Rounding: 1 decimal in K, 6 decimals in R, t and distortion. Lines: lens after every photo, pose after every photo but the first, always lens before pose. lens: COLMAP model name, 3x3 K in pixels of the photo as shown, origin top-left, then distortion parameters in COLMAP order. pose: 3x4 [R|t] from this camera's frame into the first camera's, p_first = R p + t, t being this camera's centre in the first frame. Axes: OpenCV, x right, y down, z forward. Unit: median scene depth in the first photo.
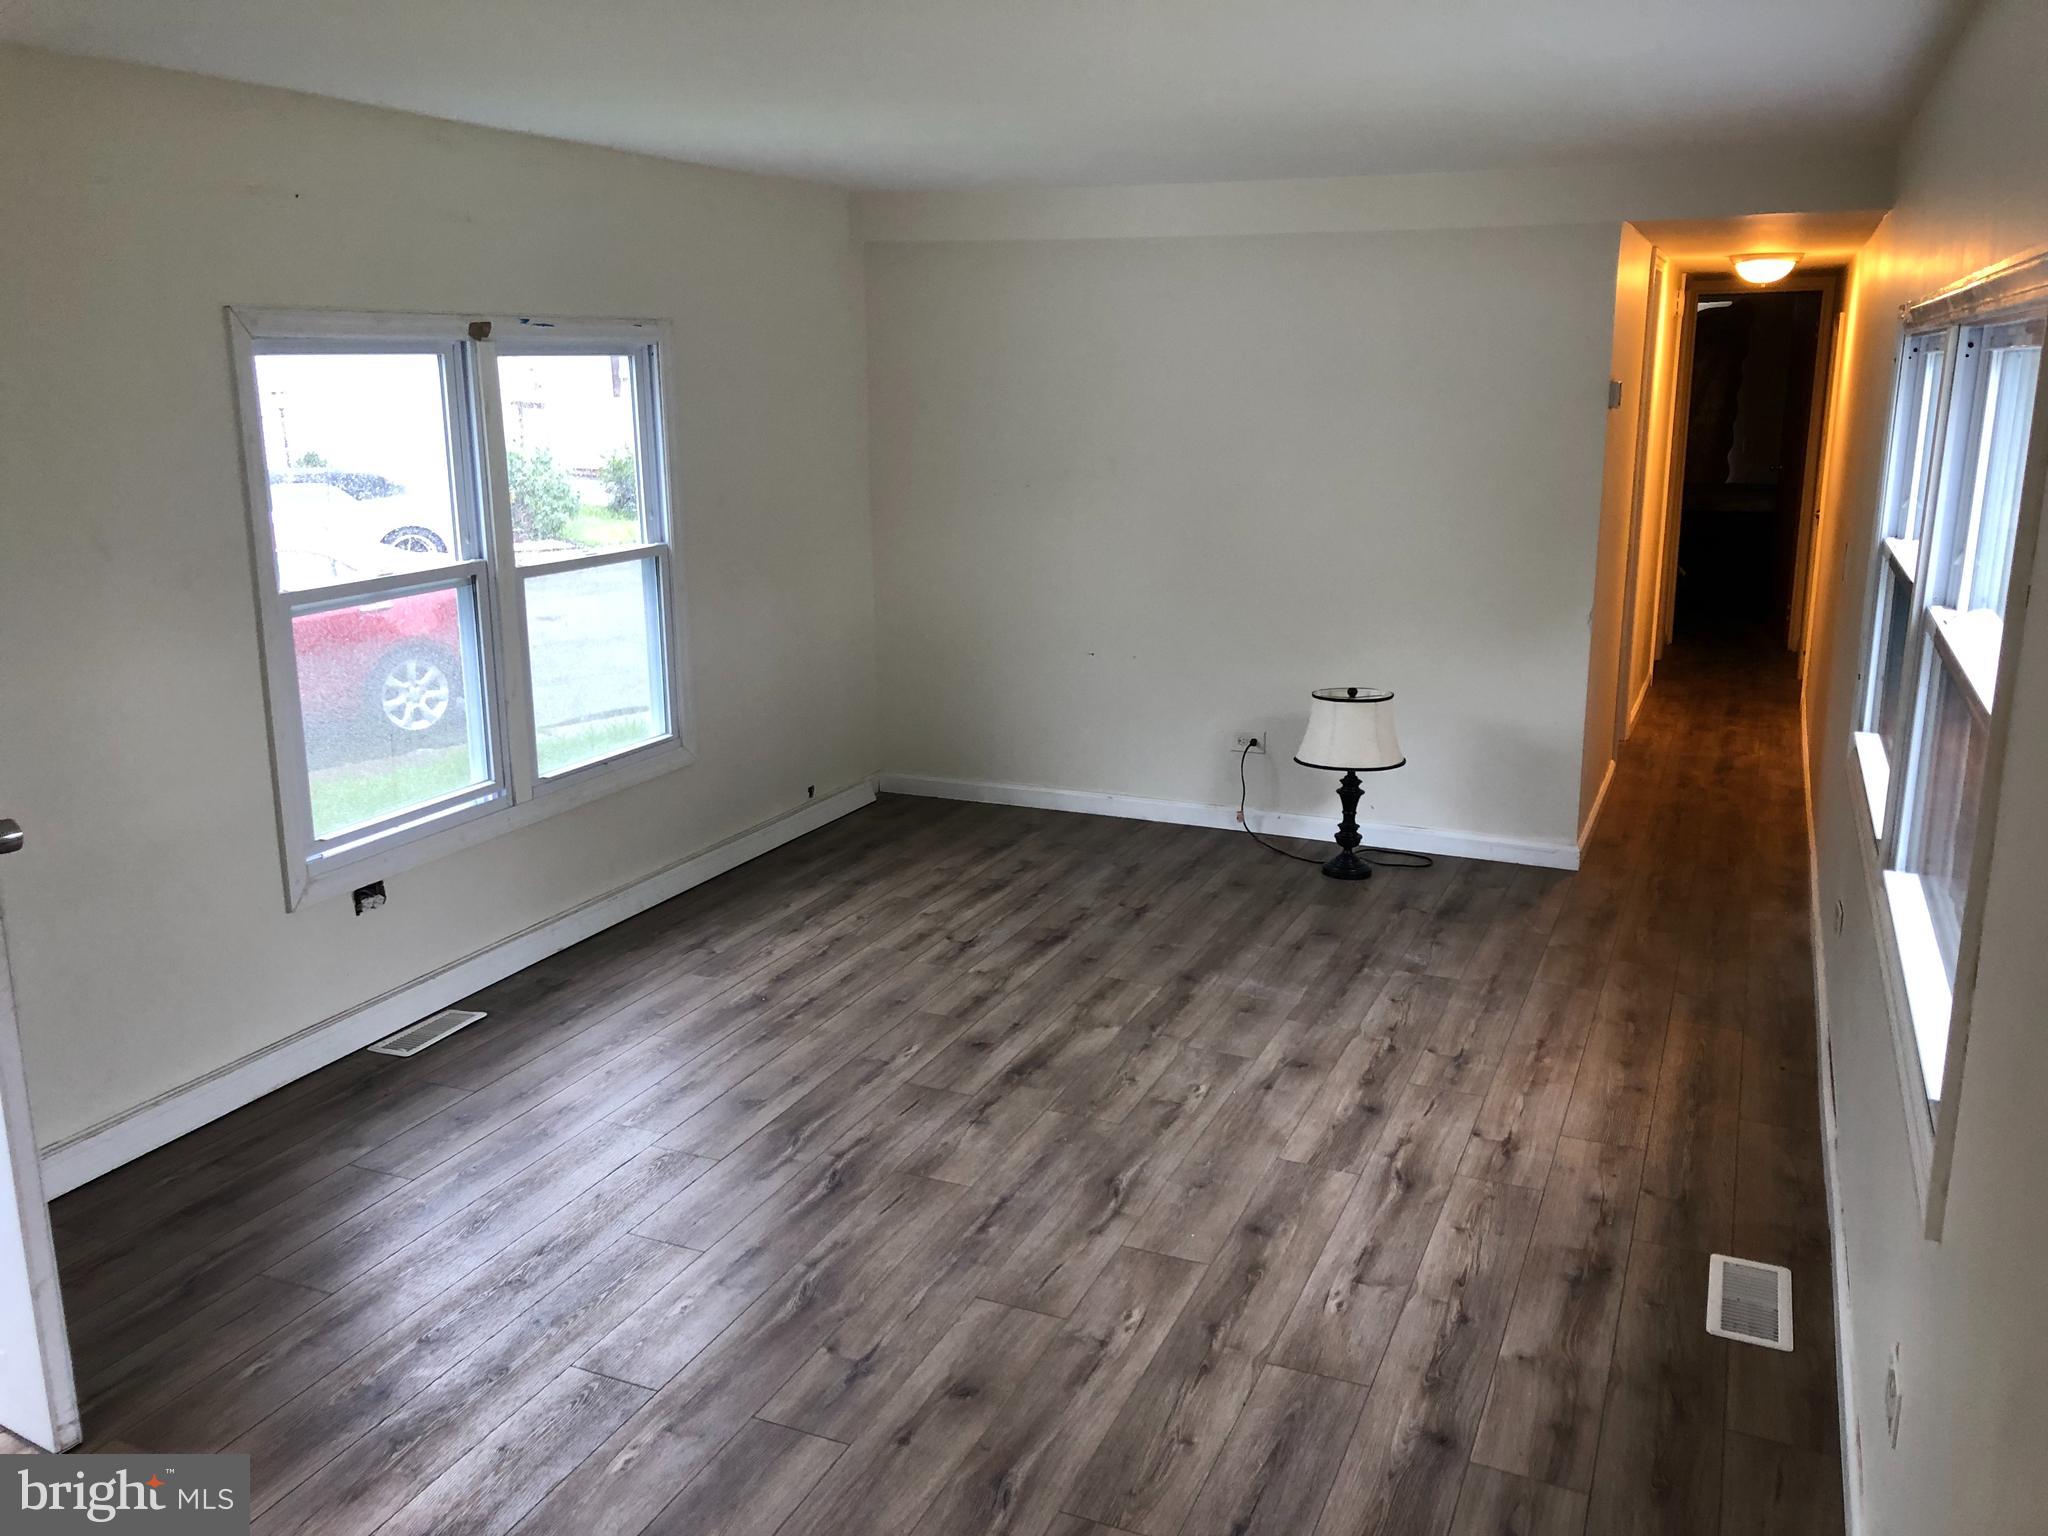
lens RADIAL K [[1700.4, 0, 1028.0], [0, 1700.4, 756.7], [0, 0, 1]] dist [0.121569, -0.284419]
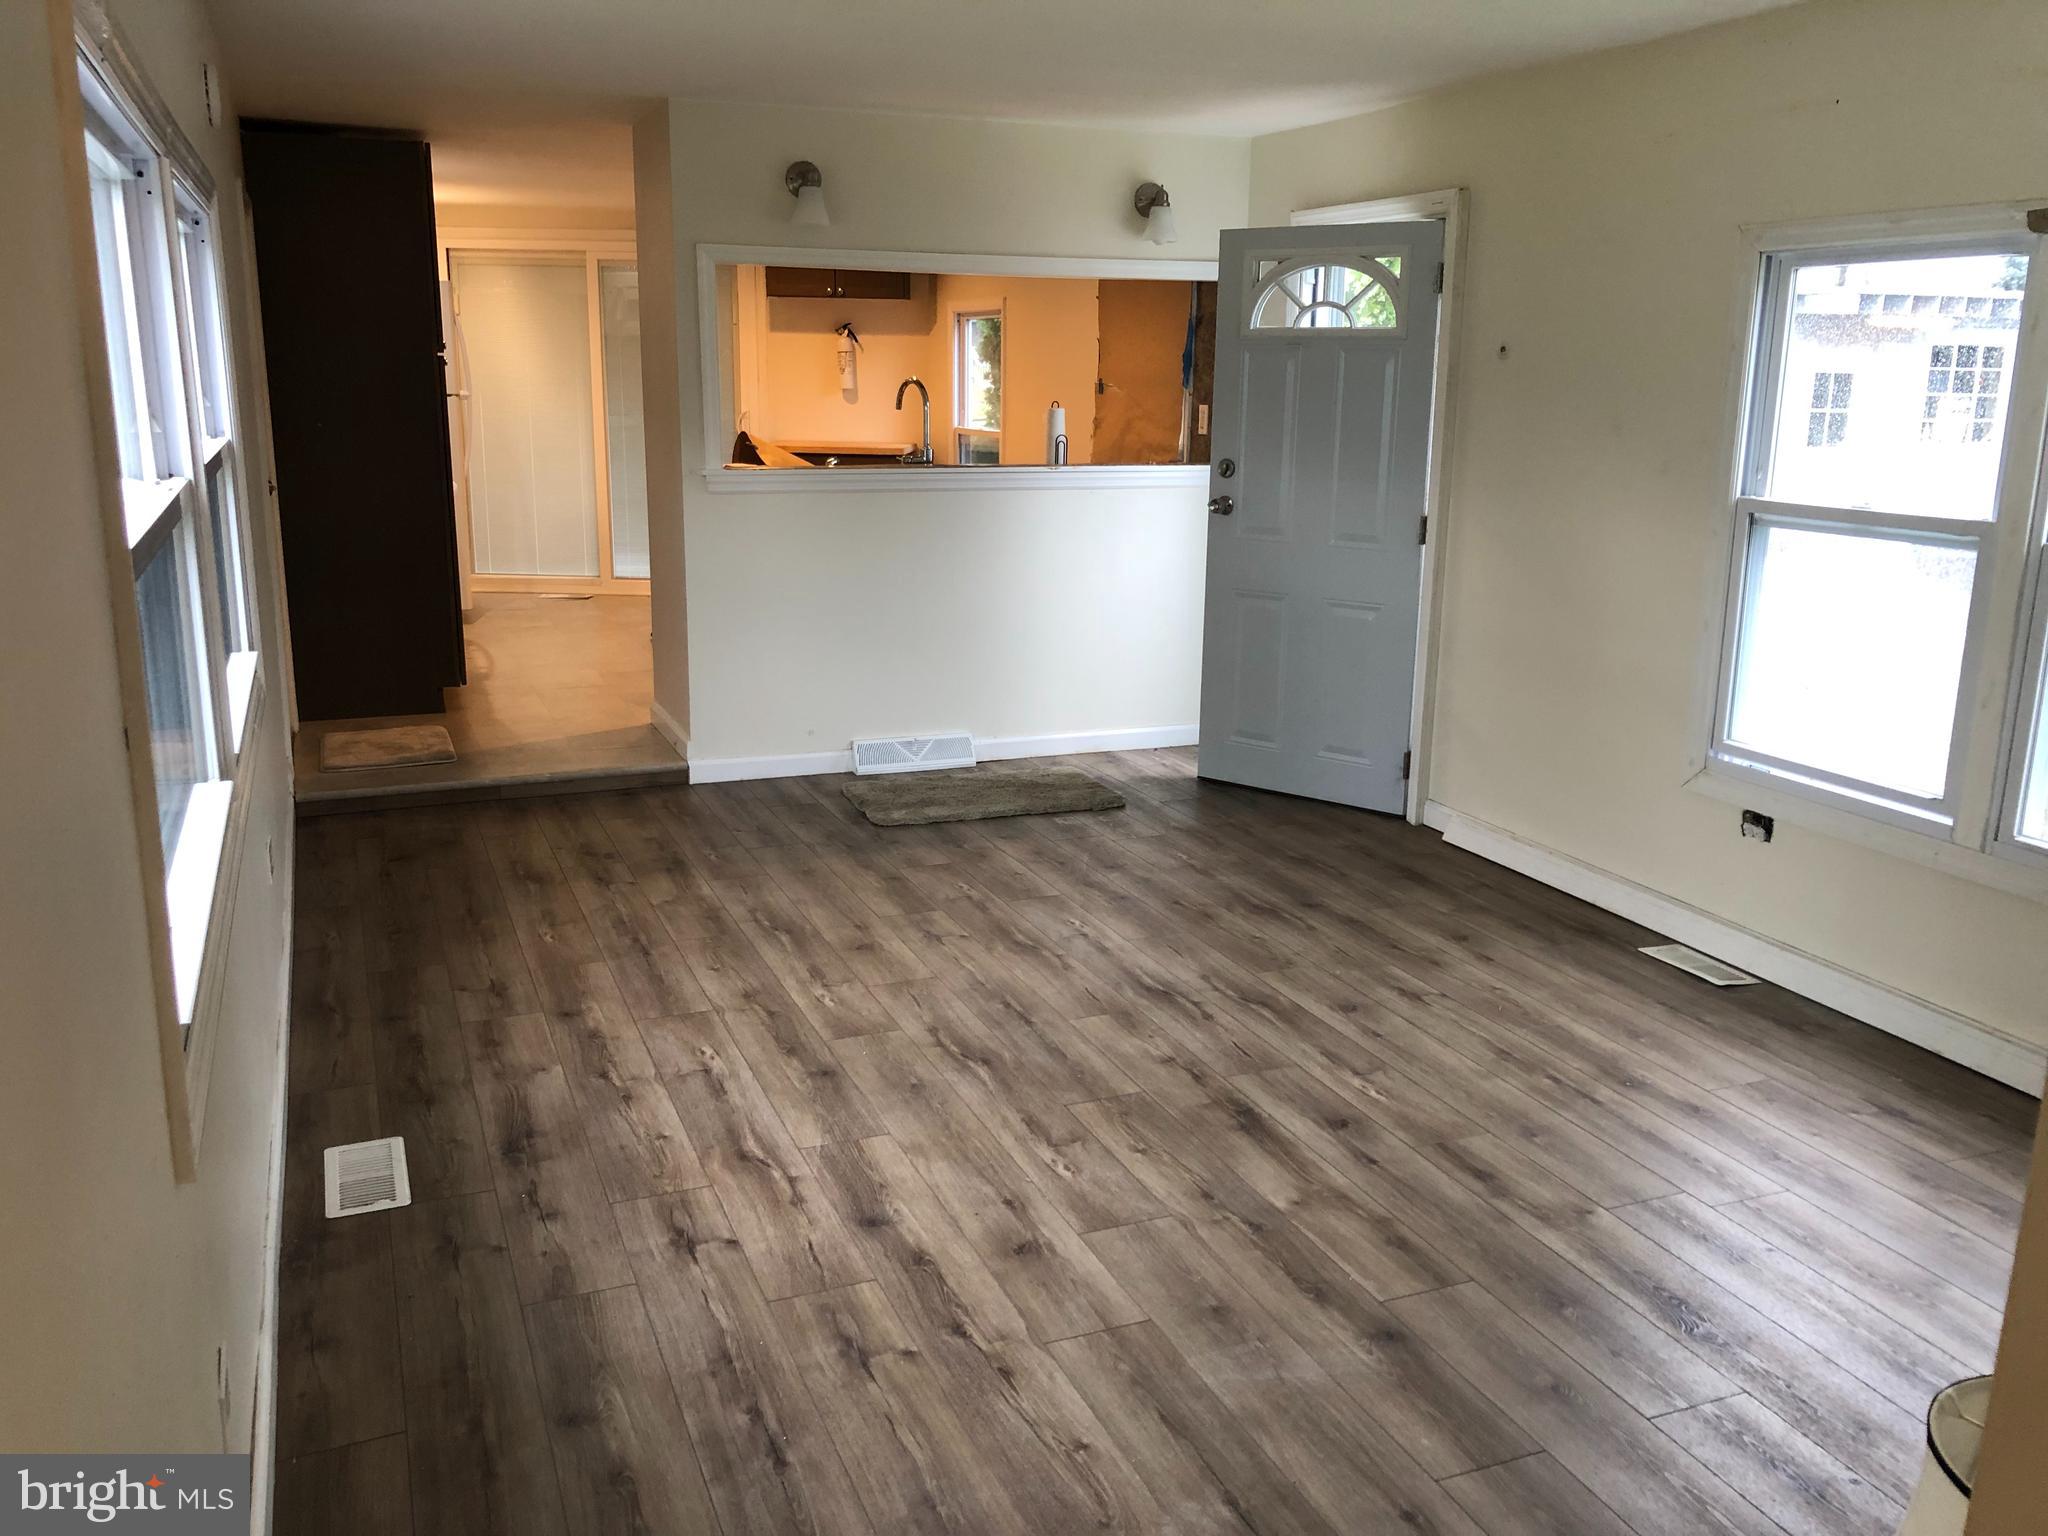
lens RADIAL K [[1692.5, 0, 1031.8], [0, 1692.5, 762.2], [0, 0, 1]] dist [0.011101, -0.010219]
pose [[-0.701371, 0.151374, -0.696538, 0.554117], [-0.182844, 0.906286, 0.381070, -0.237310], [0.688946, 0.394629, -0.607964, 1.233884]]
